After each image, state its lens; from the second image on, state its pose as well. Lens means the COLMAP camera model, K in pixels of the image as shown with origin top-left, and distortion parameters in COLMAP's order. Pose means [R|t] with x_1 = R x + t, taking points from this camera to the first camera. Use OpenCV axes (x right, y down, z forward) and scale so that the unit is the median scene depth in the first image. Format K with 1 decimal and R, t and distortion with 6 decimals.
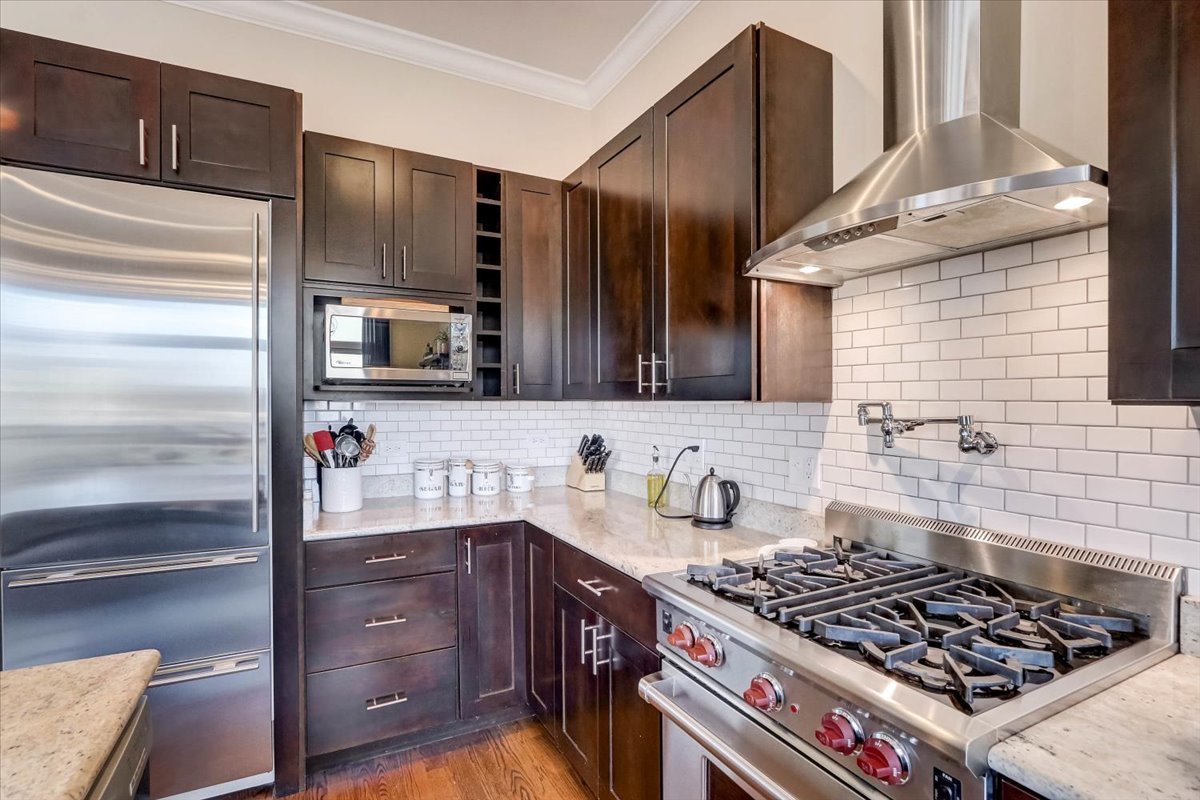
lens RADIAL K [[559.2, 0, 597.2], [0, 559.2, 409.0], [0, 0, 1]] dist [-0.009810, -0.000161]
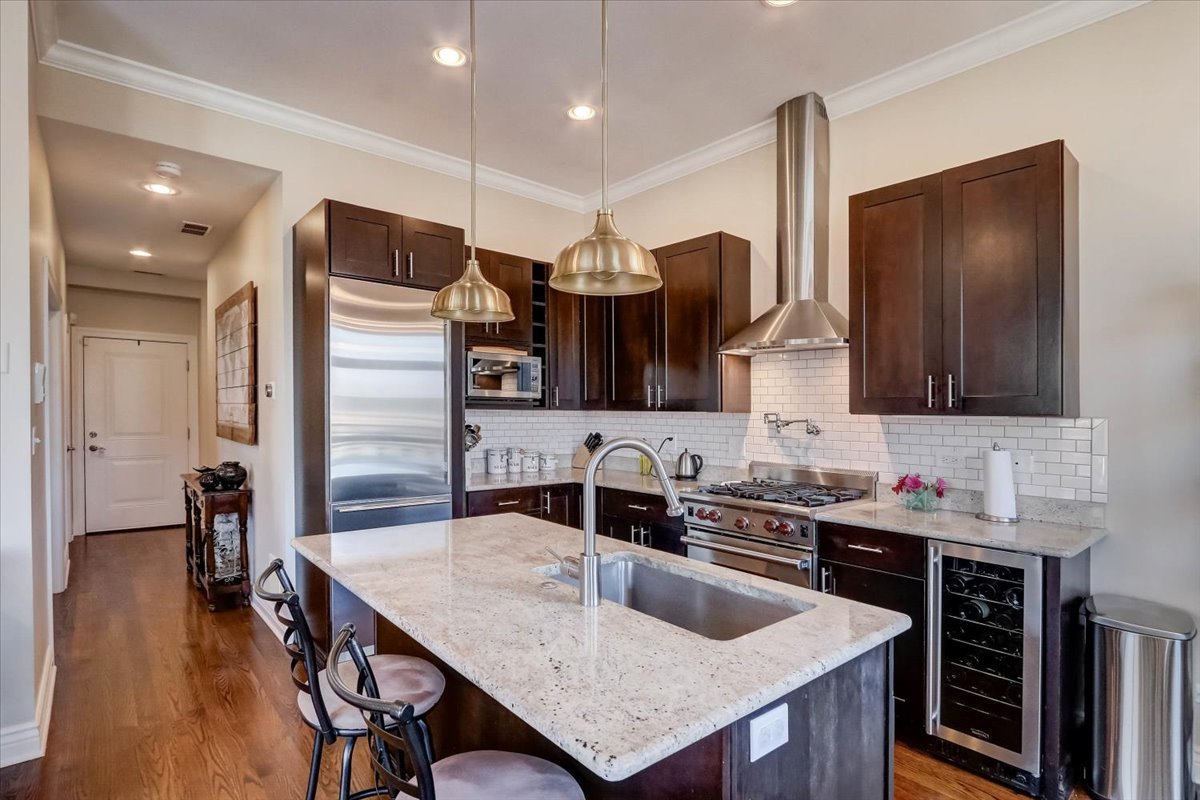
lens RADIAL K [[600.6, 0, 591.3], [0, 600.6, 403.7], [0, 0, 1]] dist [-0.011525, 0.000274]
pose [[0.974812, 0.010216, 0.222795, -0.630670], [-0.004686, 0.999668, -0.025335, 0.012374], [-0.222980, 0.023653, 0.974536, -0.998144]]
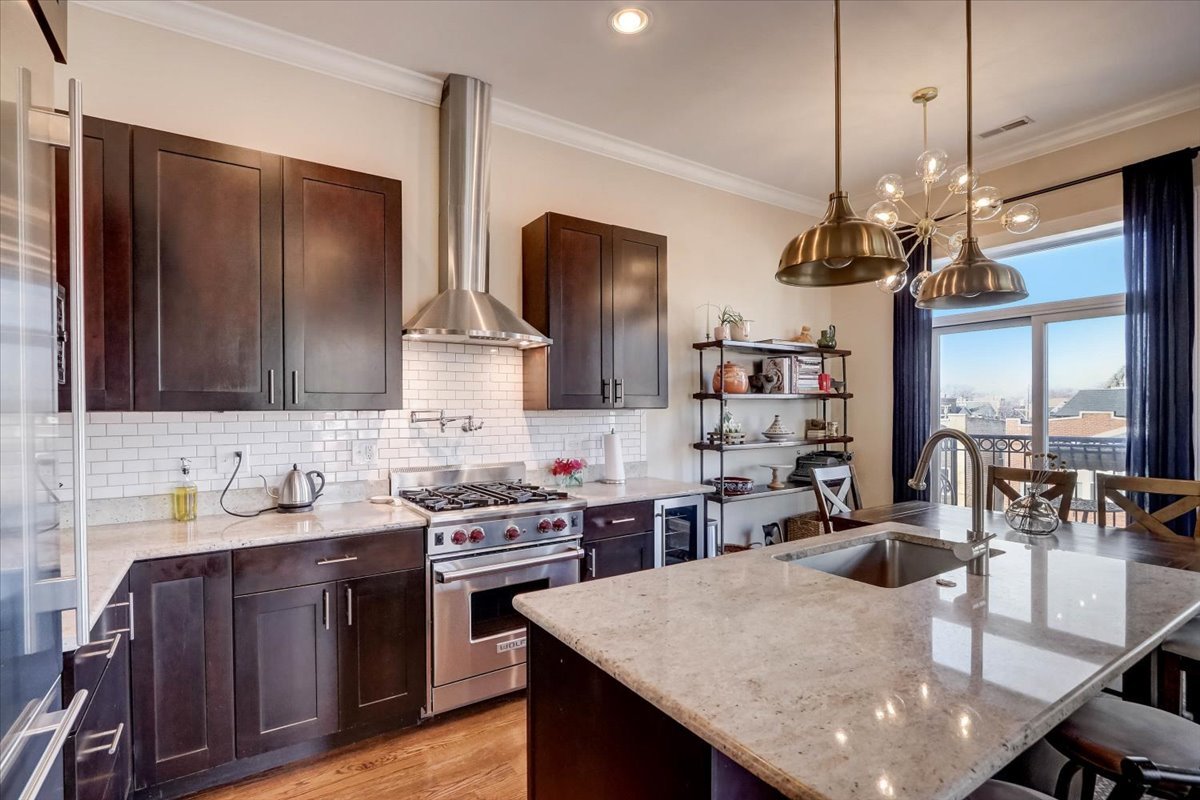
lens RADIAL K [[559.2, 0, 594.4], [0, 559.2, 404.6], [0, 0, 1]] dist [-0.009810, -0.000161]
pose [[-0.080381, 0.003003, 0.996760, -1.285620], [0.020017, 0.999799, -0.001398, -0.014631], [-0.996563, 0.019840, -0.080425, 0.505872]]
